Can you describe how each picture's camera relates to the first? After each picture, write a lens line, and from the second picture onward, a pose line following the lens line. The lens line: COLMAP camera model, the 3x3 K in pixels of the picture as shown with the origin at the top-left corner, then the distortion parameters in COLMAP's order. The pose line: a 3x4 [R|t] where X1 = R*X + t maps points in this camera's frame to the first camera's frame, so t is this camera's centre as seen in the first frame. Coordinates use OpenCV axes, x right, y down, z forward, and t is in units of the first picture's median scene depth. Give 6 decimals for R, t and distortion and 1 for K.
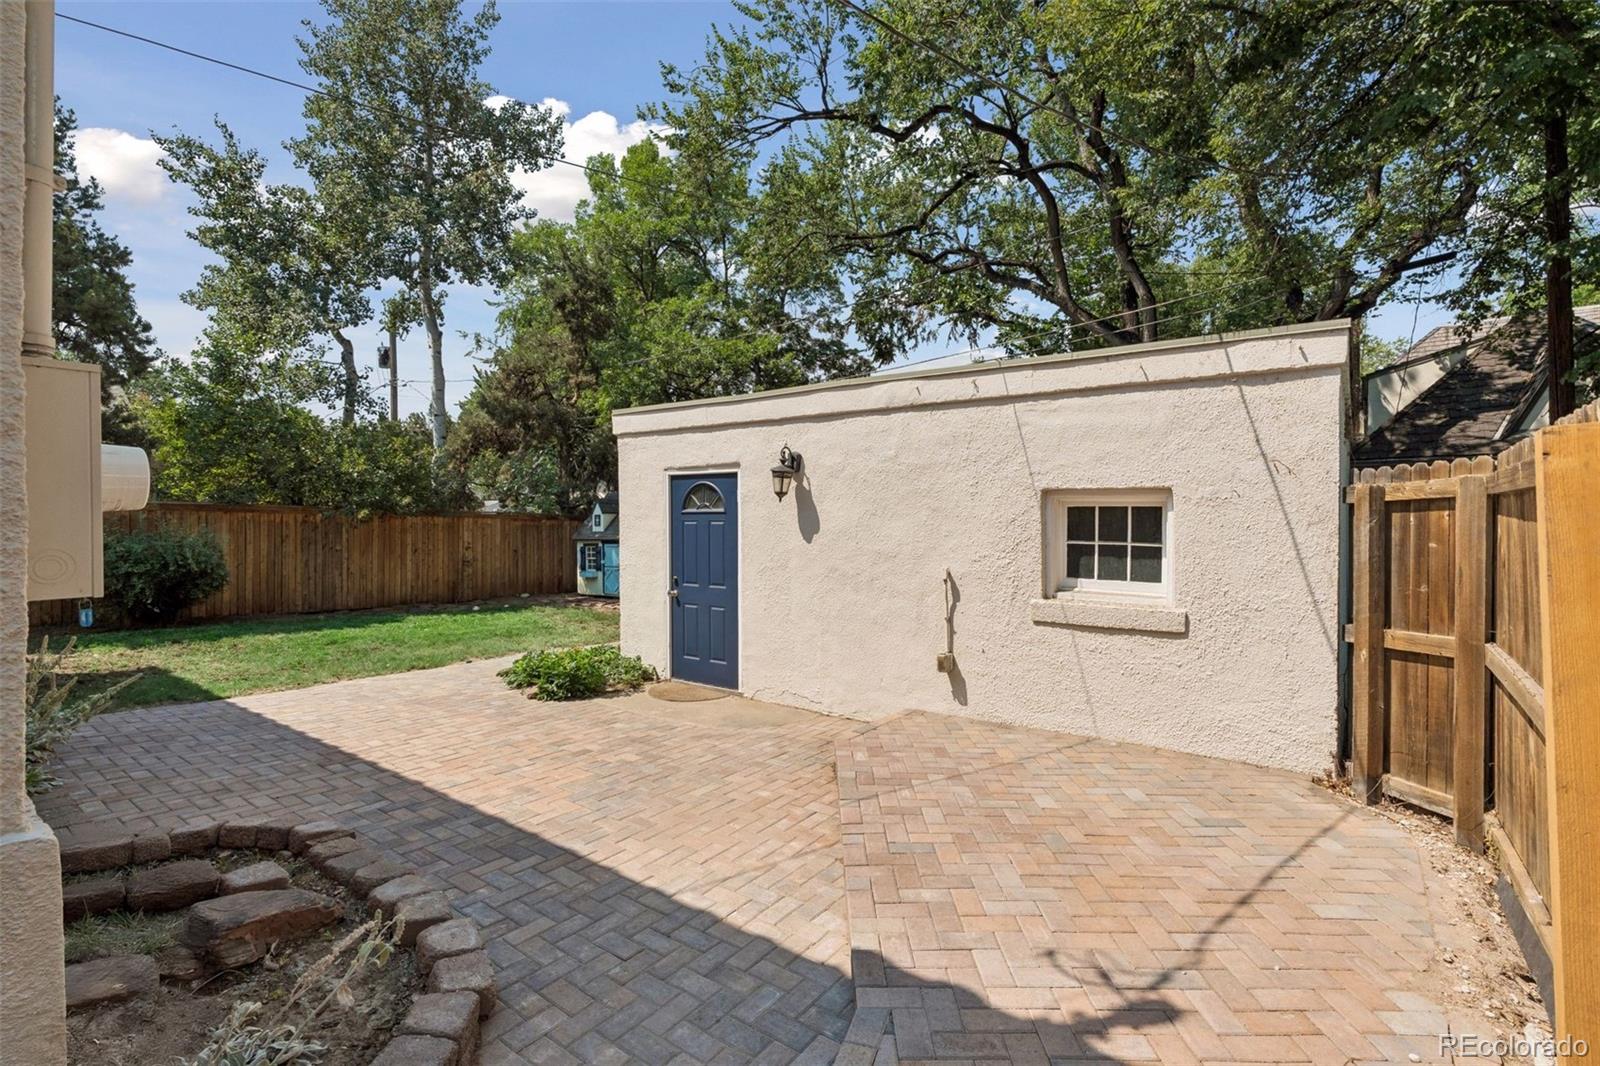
lens RADIAL K [[739.3, 0, 807.6], [0, 739.3, 505.8], [0, 0, 1]] dist [-0.001412, 0.000743]
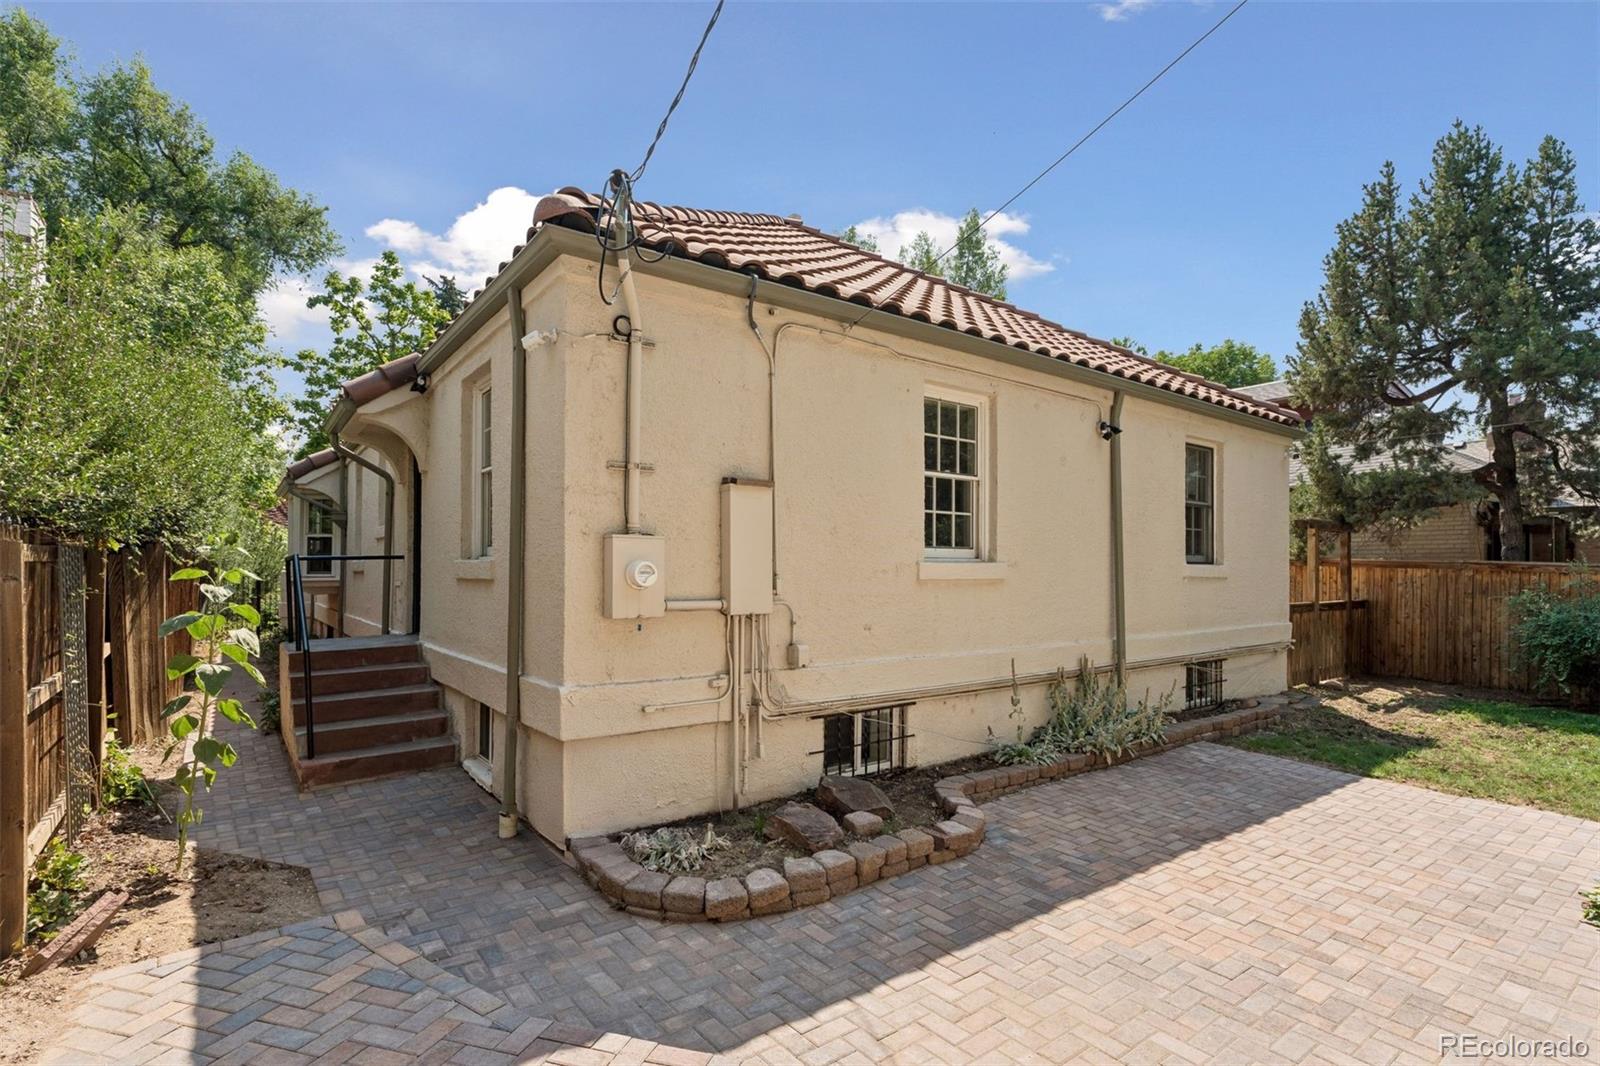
lens RADIAL K [[779.3, 0, 799.7], [0, 779.3, 567.9], [0, 0, 1]] dist [-0.002021, -0.000150]
pose [[-0.284347, -0.003335, -0.958716, 0.567755], [0.009355, 0.999937, -0.006253, -0.011753], [0.958676, -0.010747, -0.284298, 0.884334]]
